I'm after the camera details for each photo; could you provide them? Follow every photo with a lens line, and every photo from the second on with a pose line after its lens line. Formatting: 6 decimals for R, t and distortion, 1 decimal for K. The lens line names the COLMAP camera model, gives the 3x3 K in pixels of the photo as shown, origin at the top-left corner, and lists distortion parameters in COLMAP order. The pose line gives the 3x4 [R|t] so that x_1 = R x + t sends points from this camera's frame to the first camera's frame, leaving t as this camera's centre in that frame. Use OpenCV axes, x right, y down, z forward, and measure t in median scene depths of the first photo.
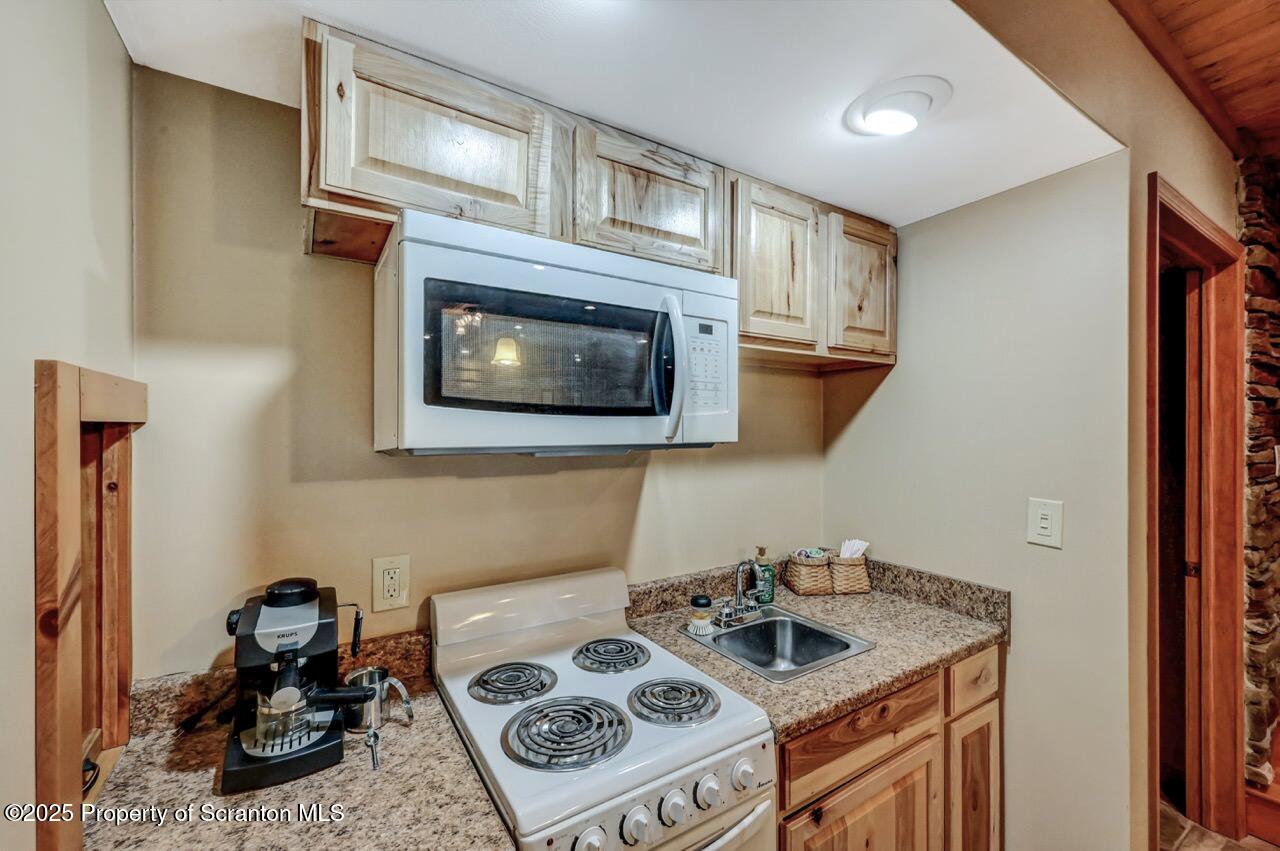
lens RADIAL K [[518.0, 0, 638.9], [0, 518.0, 427.6], [0, 0, 1]] dist [0.013782, 0.000634]
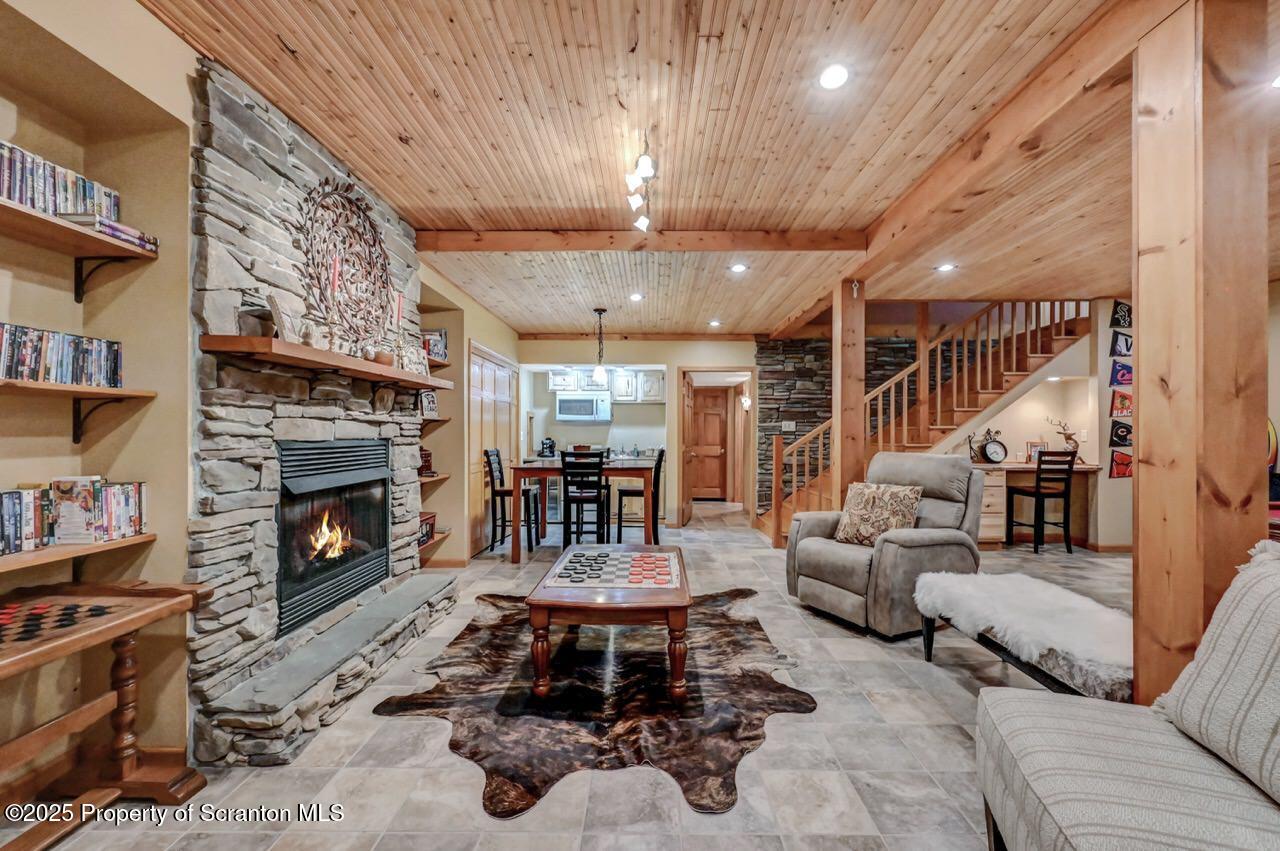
lens RADIAL K [[529.1, 0, 648.1], [0, 529.1, 432.5], [0, 0, 1]] dist [-0.004157, -0.001262]
pose [[0.840374, -0.000430, -0.542007, 3.879692], [-0.003650, 0.999973, -0.006452, 0.214783], [0.541995, 0.007401, 0.840349, -3.836826]]
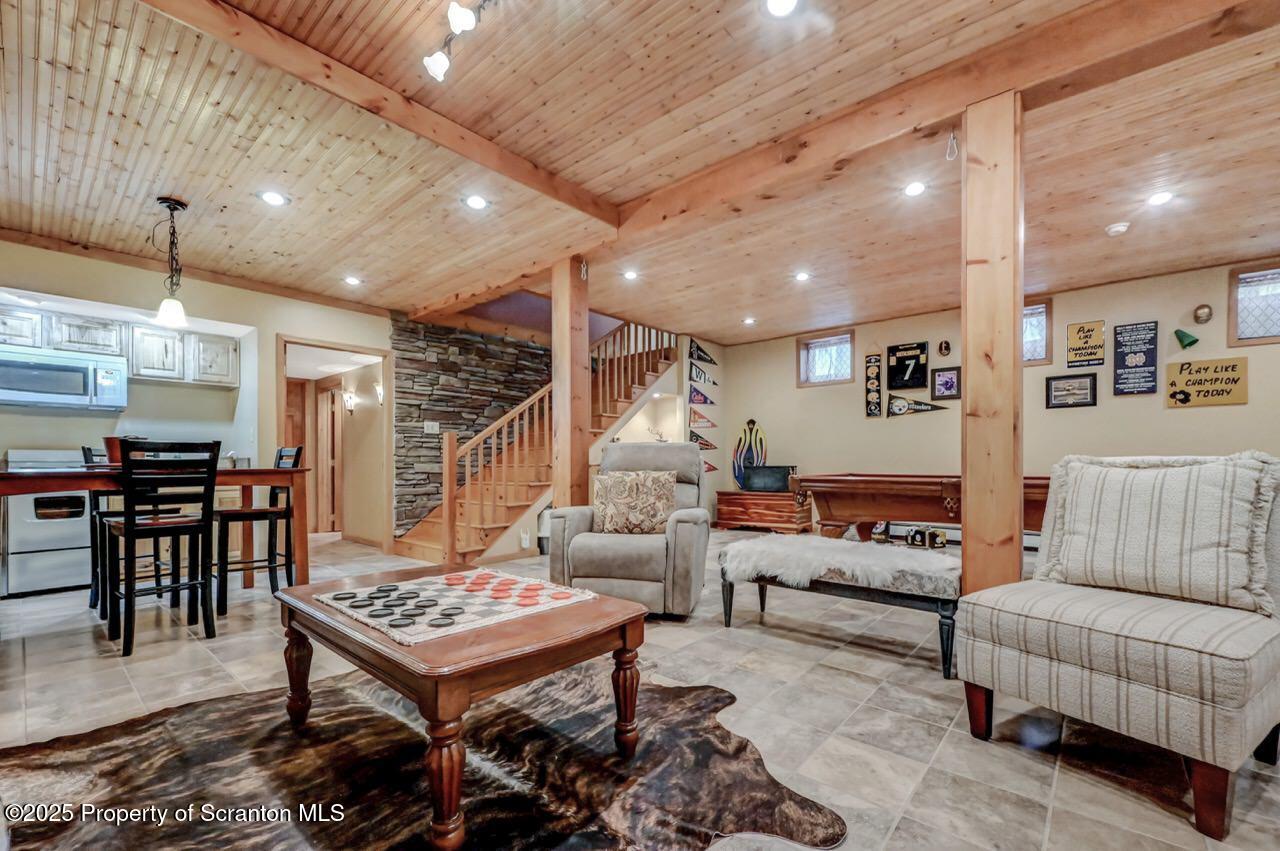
lens RADIAL K [[529.1, 0, 648.6], [0, 529.1, 468.1], [0, 0, 1]] dist [-0.004157, -0.001262]
pose [[0.955893, -0.008248, 0.293598, 2.556251], [0.005537, 0.999934, 0.010061, 0.441157], [-0.293661, -0.007991, 0.955876, -3.456912]]
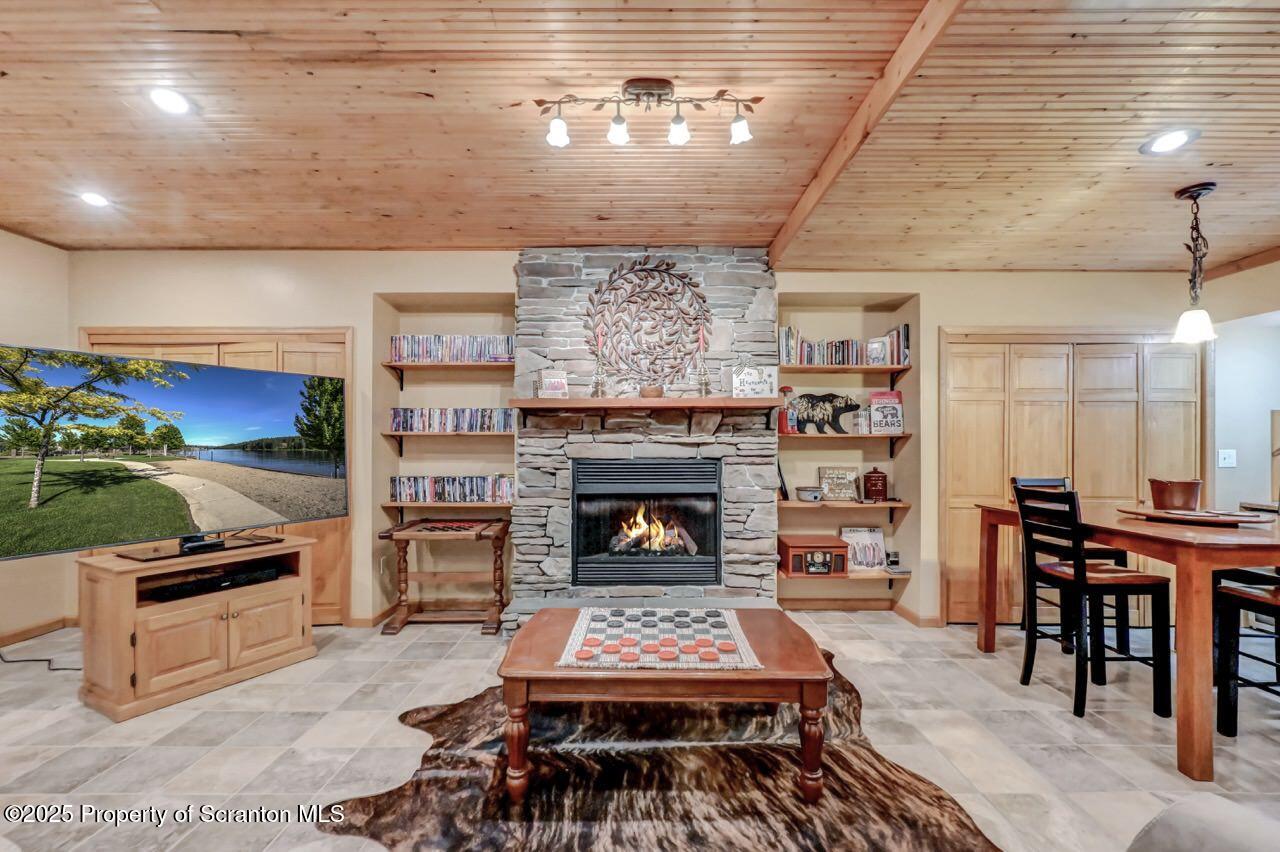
lens RADIAL K [[529.1, 0, 639.8], [0, 529.1, 444.5], [0, 0, 1]] dist [-0.004157, -0.001262]
pose [[-0.540700, -0.004596, -0.841203, 4.032533], [-0.005712, 0.999982, -0.001793, 0.163772], [0.841196, 0.003836, -0.540716, -0.962932]]
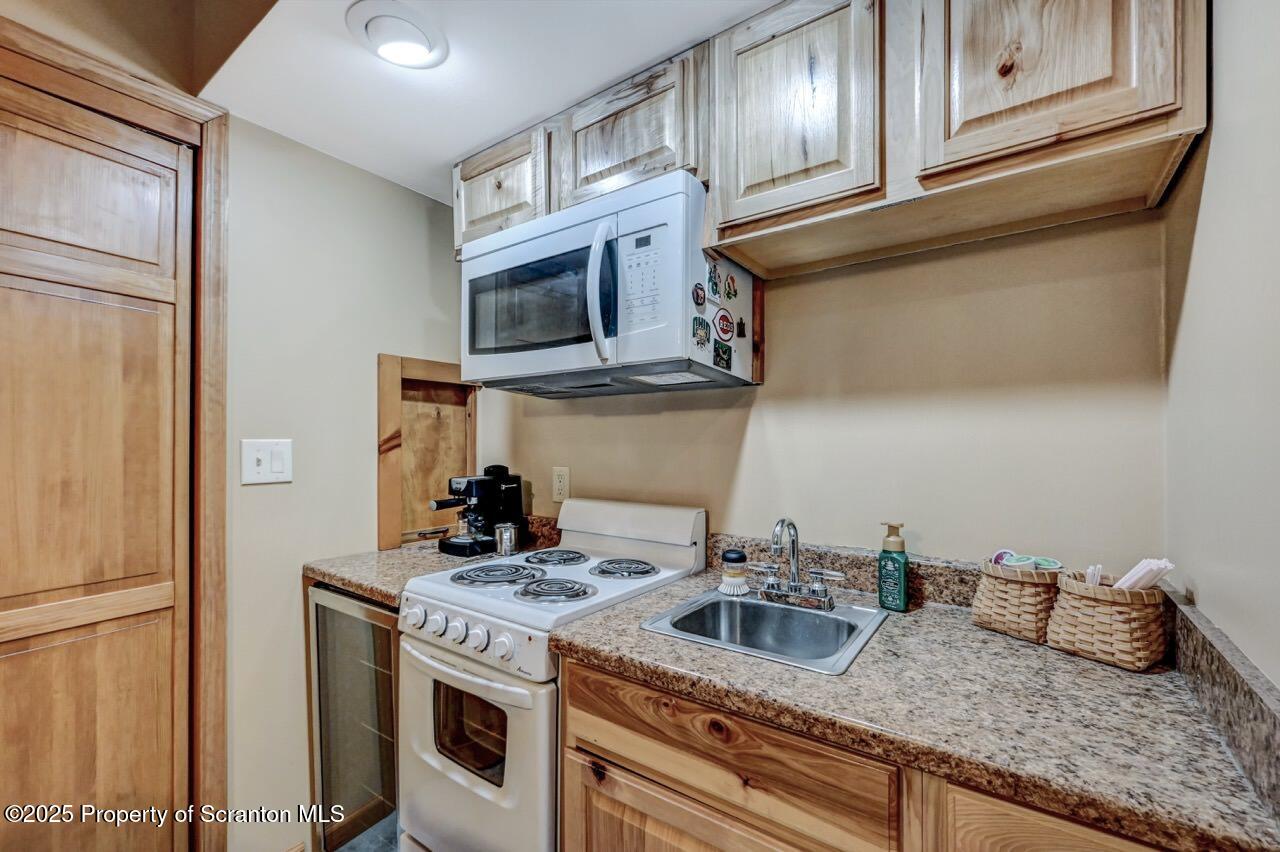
lens RADIAL K [[529.1, 0, 636.0], [0, 529.1, 436.7], [0, 0, 1]] dist [-0.004157, -0.001262]
pose [[0.373403, -0.008428, -0.927631, 1.013597], [0.002116, 0.999964, -0.008233, 0.172660], [0.927667, 0.001112, 0.373407, 0.629526]]
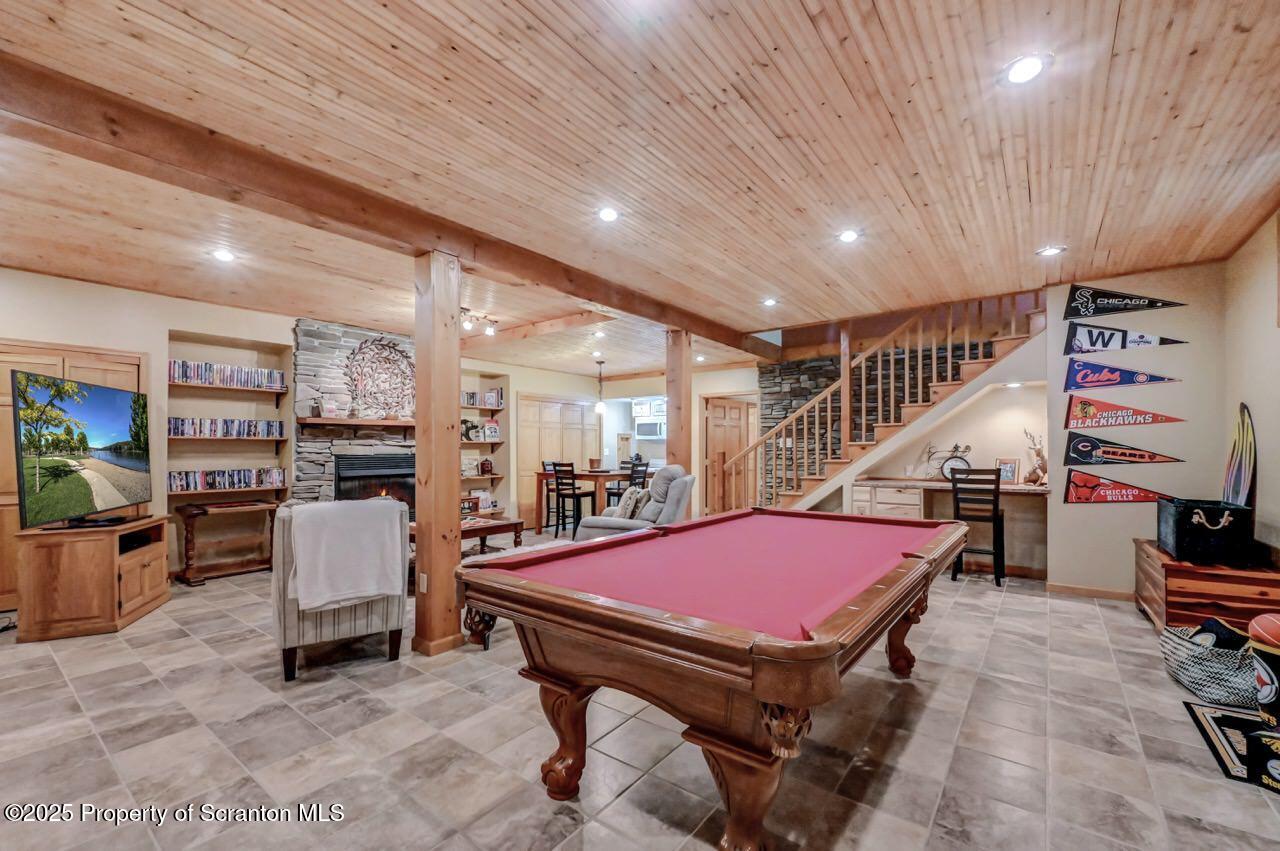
lens RADIAL K [[529.1, 0, 644.4], [0, 529.1, 447.2], [0, 0, 1]] dist [-0.004157, -0.001262]
pose [[0.343017, -0.004584, -0.939318, 7.272476], [-0.000830, 0.999986, -0.005183, 0.191352], [0.939329, 0.002557, 0.343008, -1.926679]]
